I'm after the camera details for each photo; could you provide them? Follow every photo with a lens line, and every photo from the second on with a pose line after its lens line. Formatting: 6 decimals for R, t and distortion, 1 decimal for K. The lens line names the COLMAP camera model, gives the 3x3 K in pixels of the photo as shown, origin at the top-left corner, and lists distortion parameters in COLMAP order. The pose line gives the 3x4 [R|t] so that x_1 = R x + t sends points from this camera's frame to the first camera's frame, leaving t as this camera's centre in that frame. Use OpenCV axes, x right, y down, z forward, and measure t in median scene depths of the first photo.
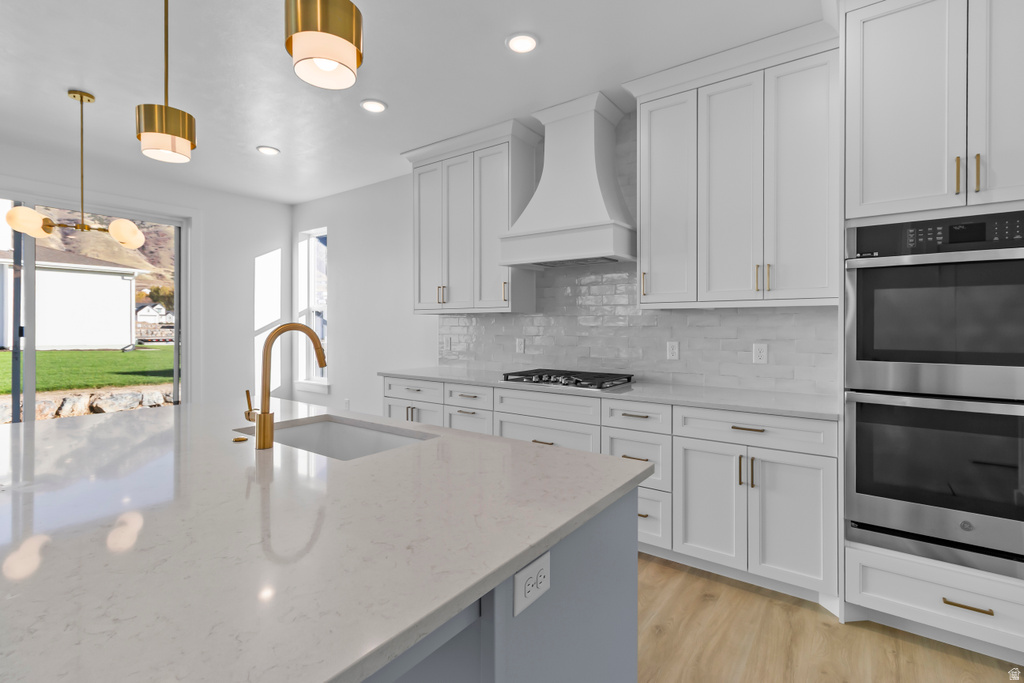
lens RADIAL K [[481.5, 0, 514.0], [0, 481.5, 324.5], [0, 0, 1]] dist [0.012685, -0.000801]
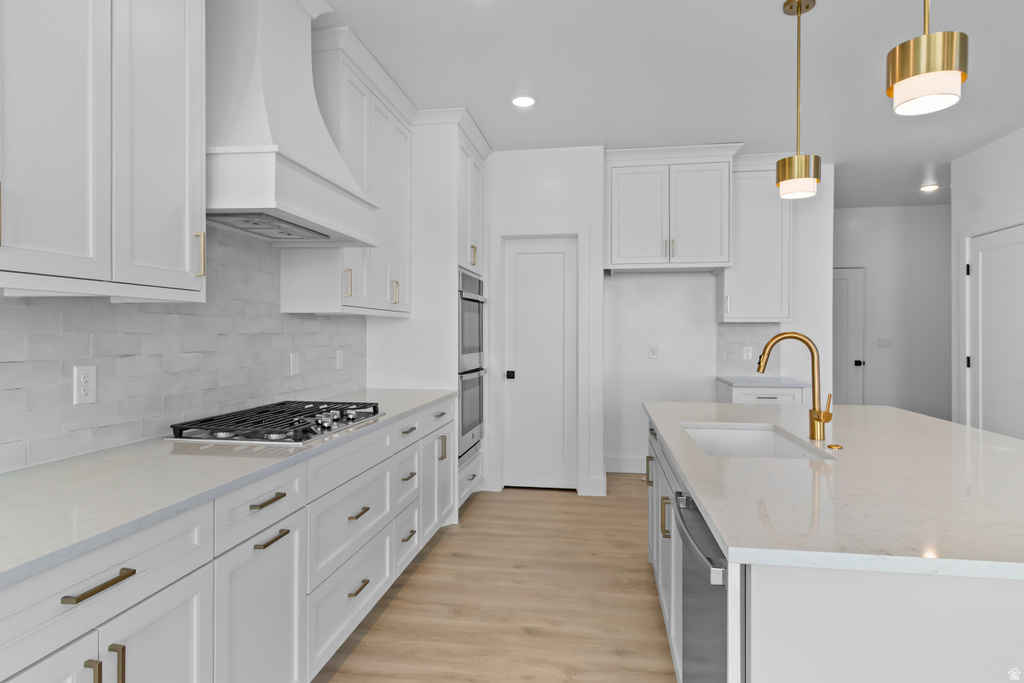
lens RADIAL K [[561.4, 0, 513.1], [0, 561.4, 337.3], [0, 0, 1]] dist [0.003097, 0.001539]
pose [[-0.449777, -0.010342, 0.893081, -0.713286], [-0.007191, 0.999942, 0.007957, -0.000236], [-0.893112, -0.002843, -0.449825, 1.167322]]
